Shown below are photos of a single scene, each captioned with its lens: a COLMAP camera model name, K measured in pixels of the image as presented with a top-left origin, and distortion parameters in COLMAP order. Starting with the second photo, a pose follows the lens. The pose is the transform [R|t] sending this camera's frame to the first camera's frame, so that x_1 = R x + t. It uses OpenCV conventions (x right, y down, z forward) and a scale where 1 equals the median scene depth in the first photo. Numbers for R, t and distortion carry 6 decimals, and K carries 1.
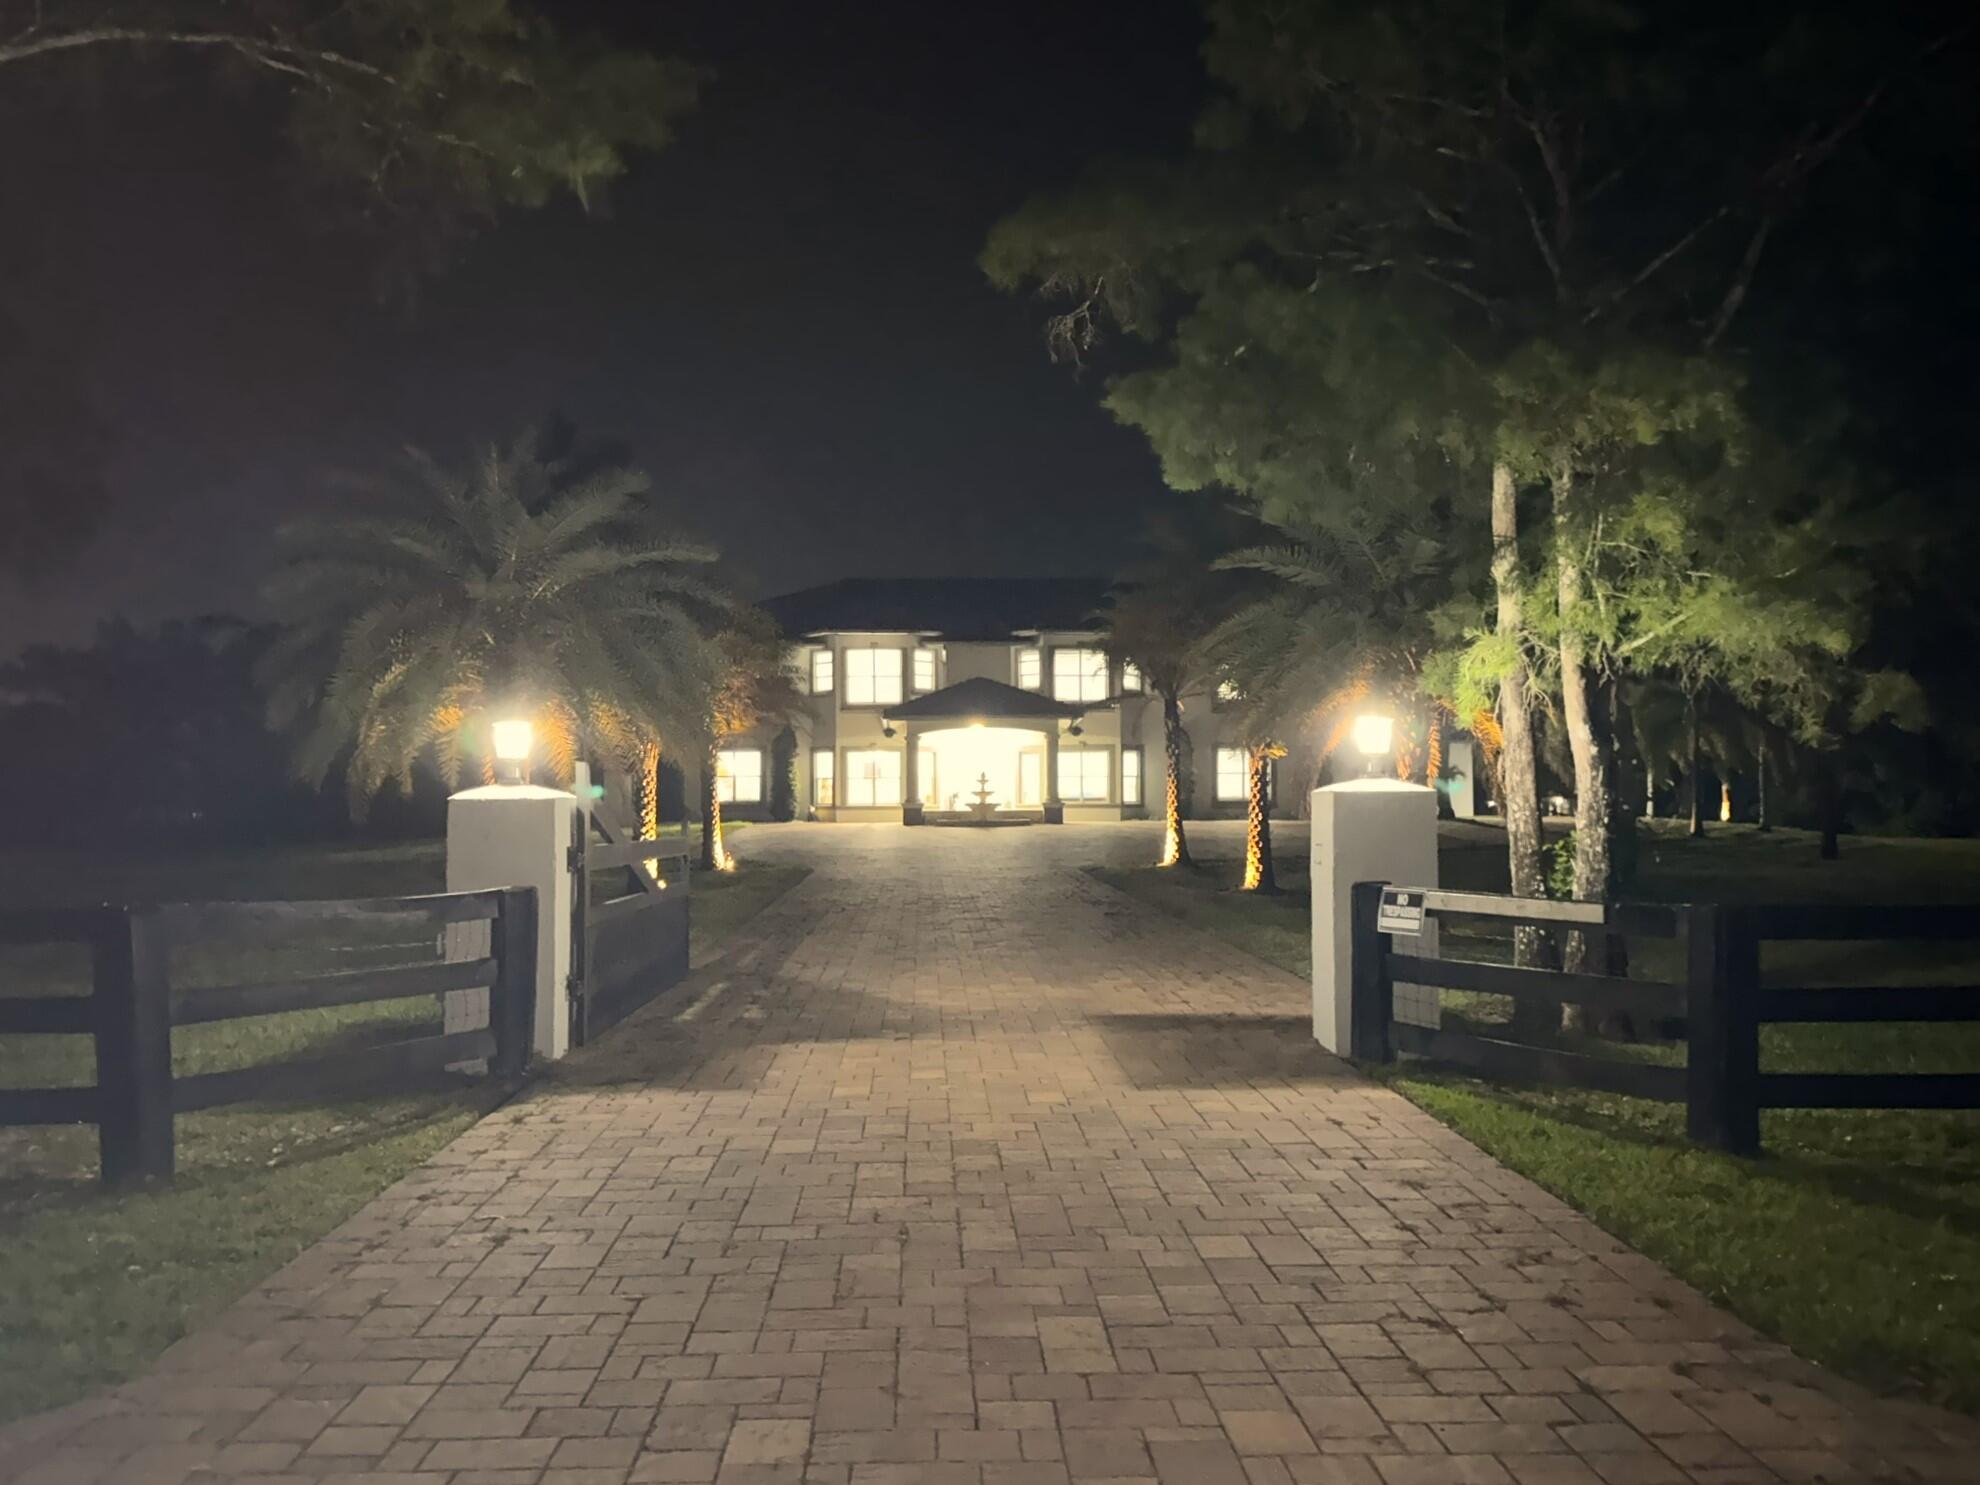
lens RADIAL K [[1677.0, 0, 990.9], [0, 1677.0, 738.9], [0, 0, 1]] dist [0.010318, 0.001107]
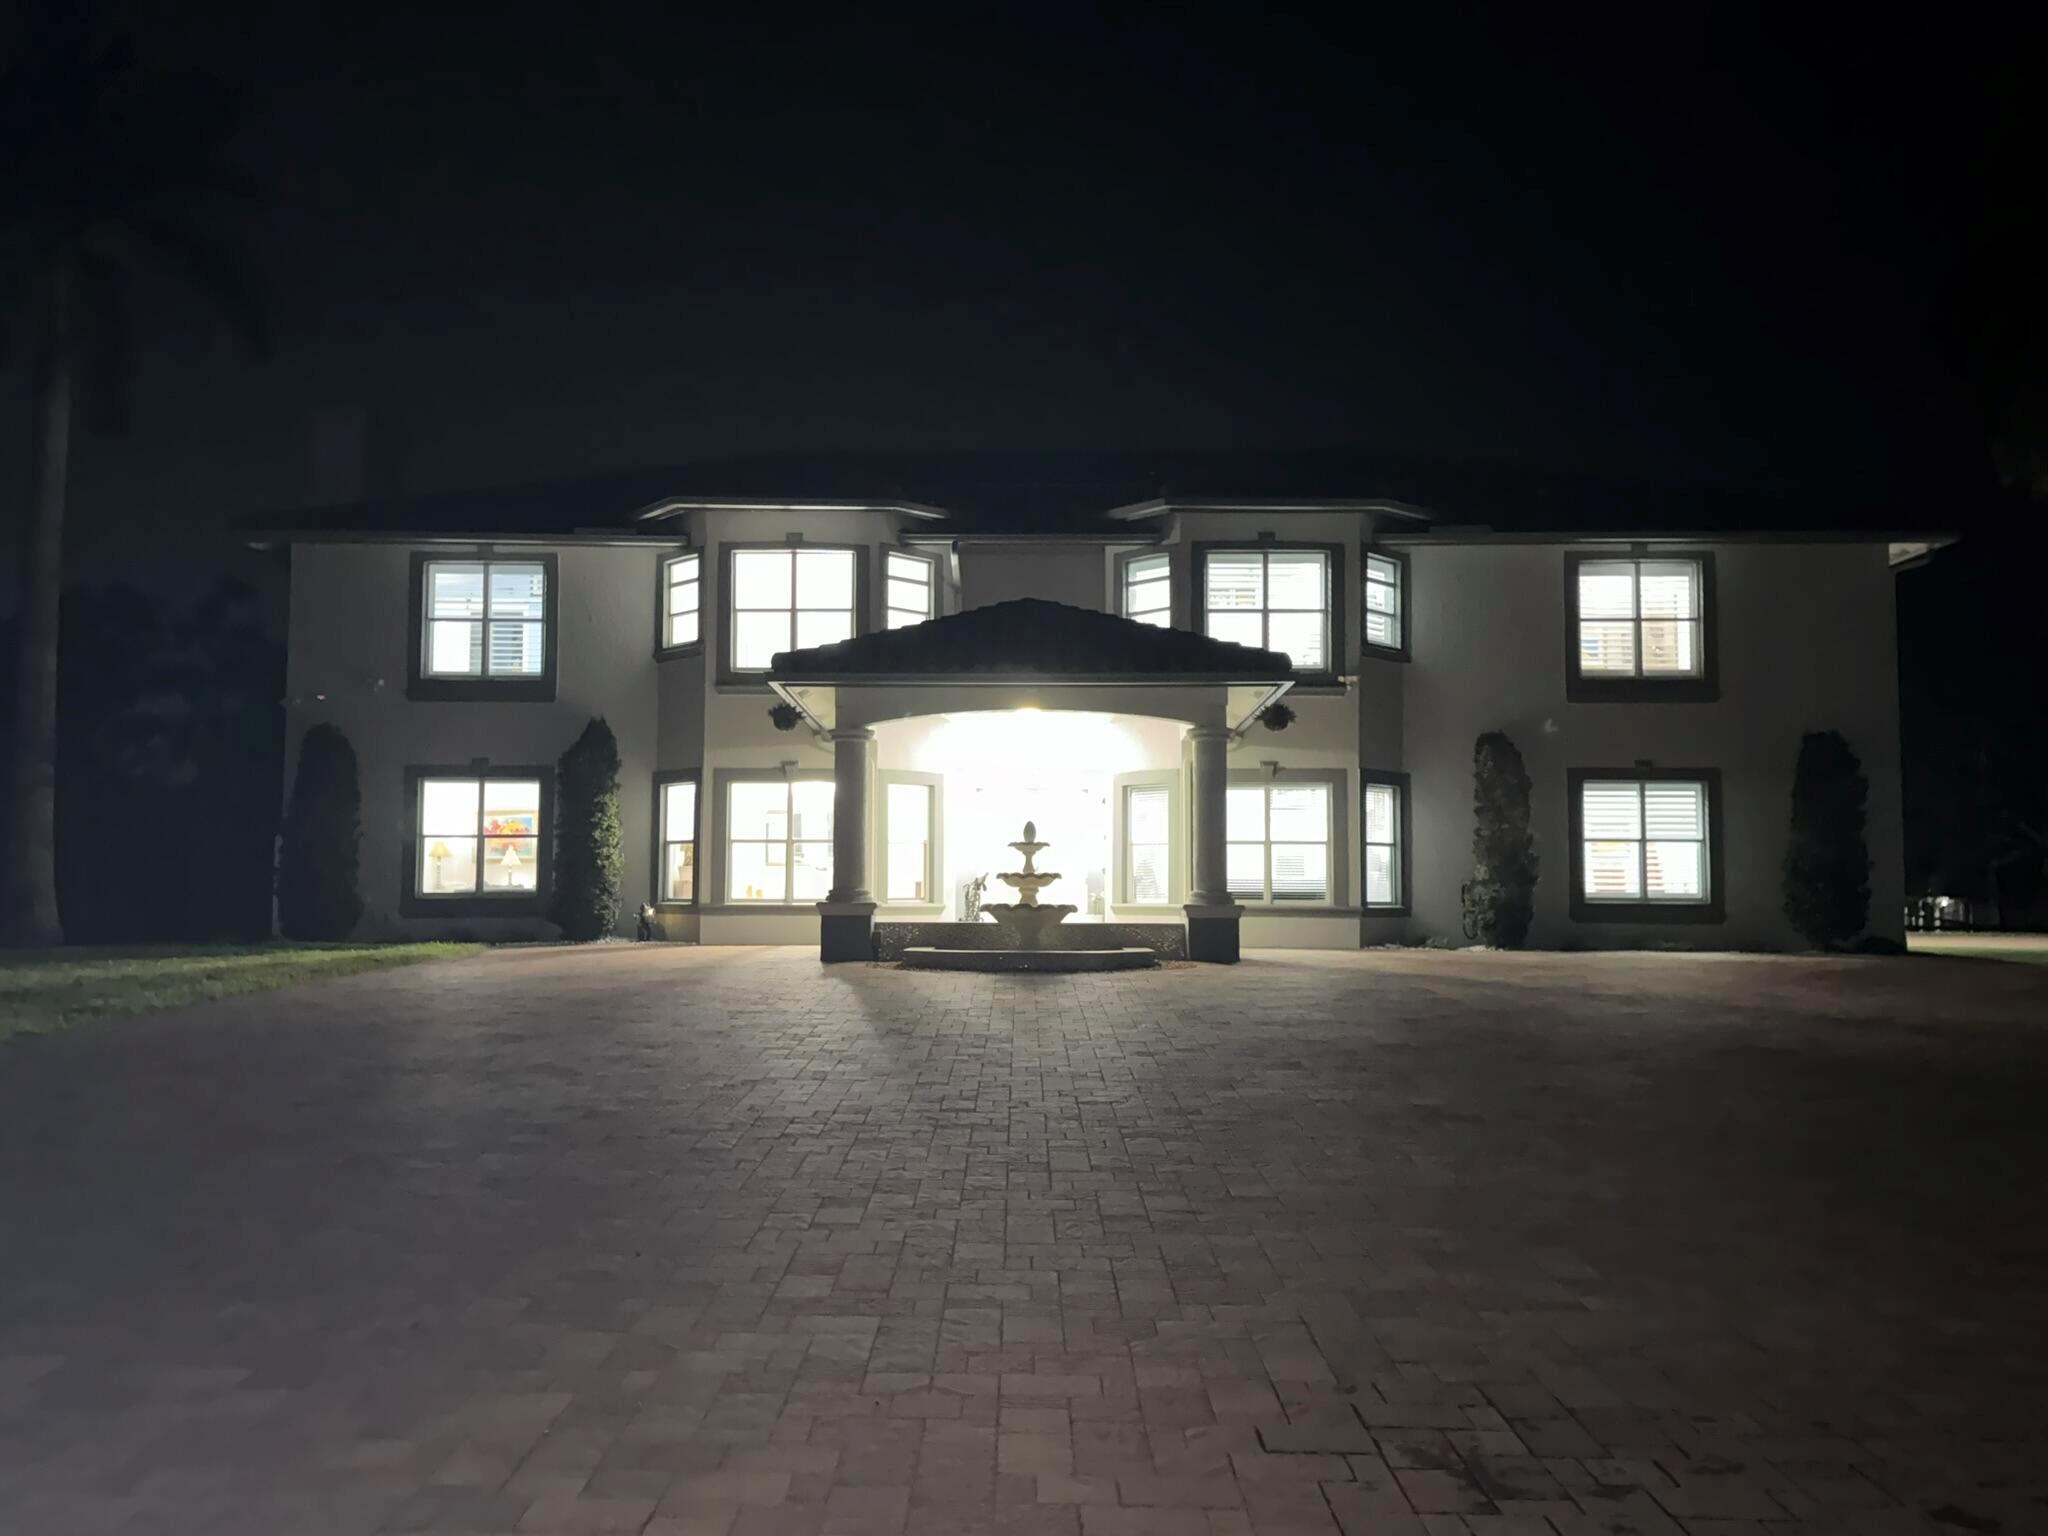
lens RADIAL K [[1734.6, 0, 1018.3], [0, 1734.6, 775.5], [0, 0, 1]] dist [0.010318, 0.001107]
pose [[0.999349, 0.008933, -0.034955, 0.005304], [-0.010042, 0.999448, -0.031661, 0.019735], [0.034653, 0.031991, 0.998887, 0.553040]]
